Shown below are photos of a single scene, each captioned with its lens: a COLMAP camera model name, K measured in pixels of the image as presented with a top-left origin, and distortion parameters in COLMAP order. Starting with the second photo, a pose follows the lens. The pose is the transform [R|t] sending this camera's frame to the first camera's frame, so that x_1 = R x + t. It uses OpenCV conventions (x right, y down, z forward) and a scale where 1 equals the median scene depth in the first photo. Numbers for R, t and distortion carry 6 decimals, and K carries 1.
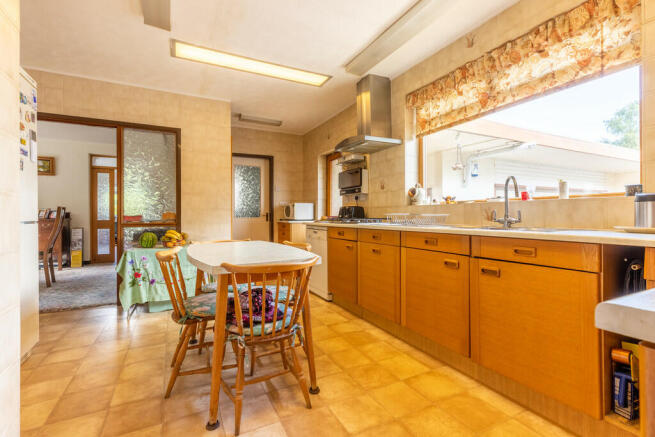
lens RADIAL K [[304.8, 0, 326.2], [0, 304.8, 216.6], [0, 0, 1]] dist [-0.010860, 0.000871]
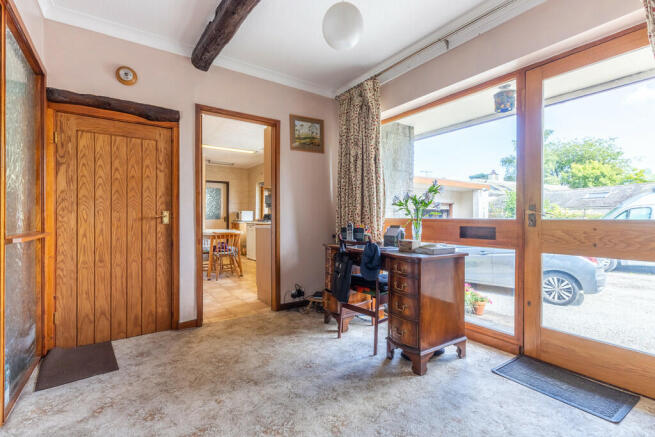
lens RADIAL K [[315.4, 0, 324.9], [0, 315.4, 215.5], [0, 0, 1]] dist [0.004162, -0.000438]
pose [[0.992856, 0.003369, 0.119271, 0.169148], [-0.002706, 0.999980, -0.005726, -0.011371], [-0.119288, 0.005362, 0.992845, -0.924082]]
